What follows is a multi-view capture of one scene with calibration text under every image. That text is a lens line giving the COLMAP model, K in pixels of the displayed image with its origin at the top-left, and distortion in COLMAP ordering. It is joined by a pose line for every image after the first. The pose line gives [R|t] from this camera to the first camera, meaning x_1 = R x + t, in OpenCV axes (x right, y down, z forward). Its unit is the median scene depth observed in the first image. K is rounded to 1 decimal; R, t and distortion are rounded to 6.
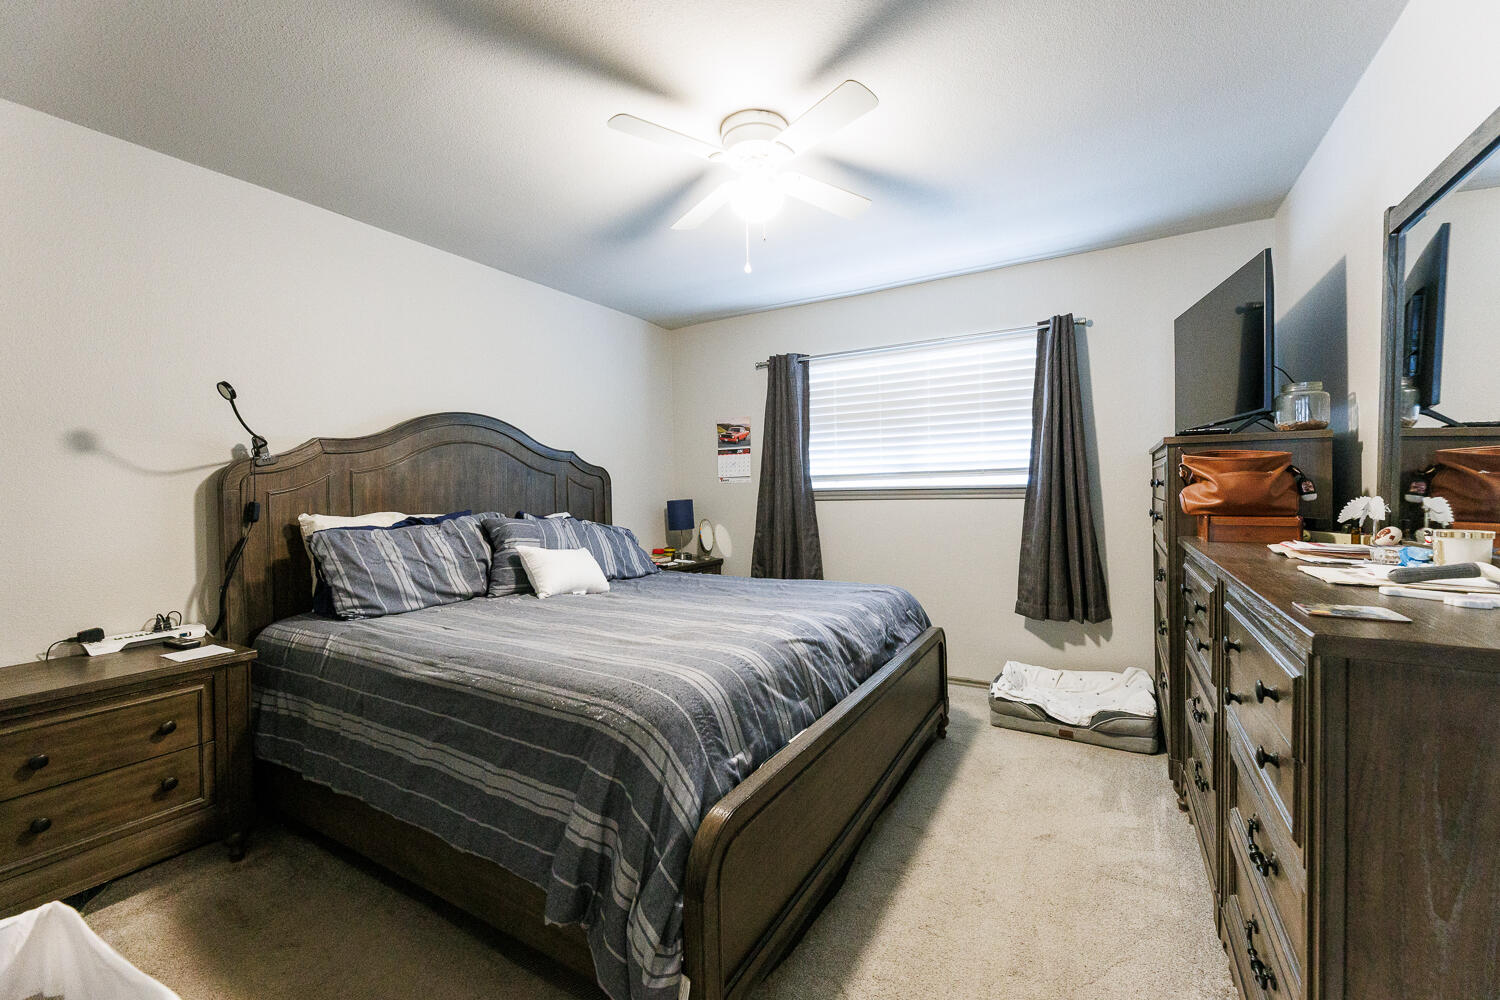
lens RADIAL K [[609.6, 0, 748.4], [0, 609.6, 505.7], [0, 0, 1]] dist [-0.003247, -0.000748]
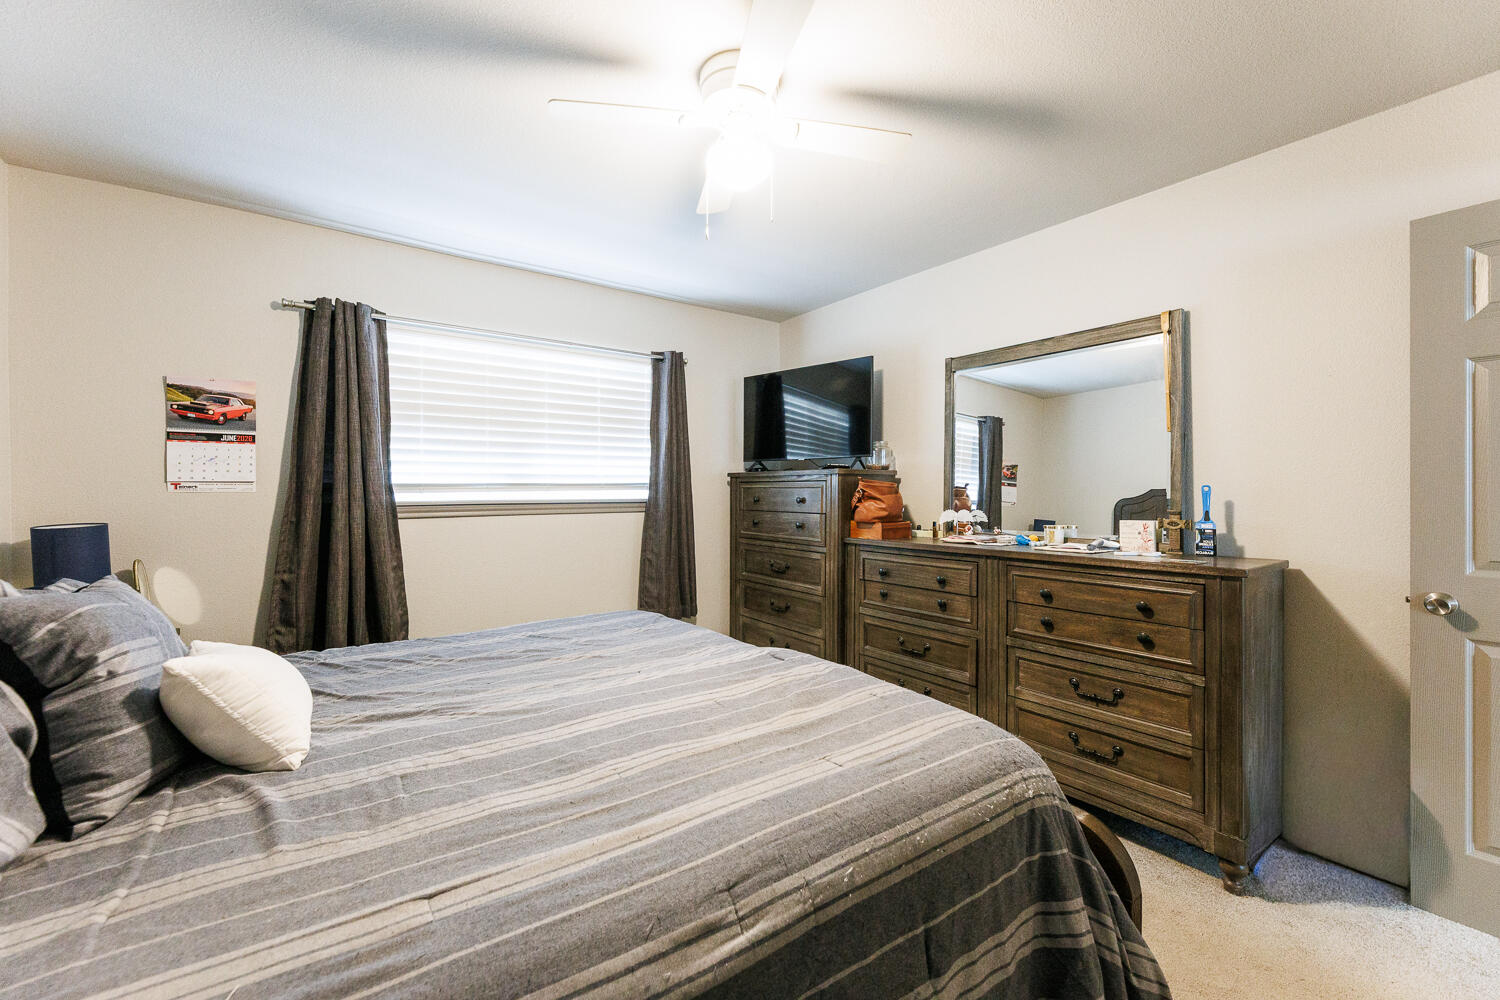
lens RADIAL K [[609.6, 0, 749.4], [0, 609.6, 495.1], [0, 0, 1]] dist [-0.003247, -0.000748]
pose [[0.391775, 0.008366, 0.920023, -0.455267], [0.019143, 0.999668, -0.017242, -0.019093], [-0.919862, 0.024367, 0.391485, 0.401548]]
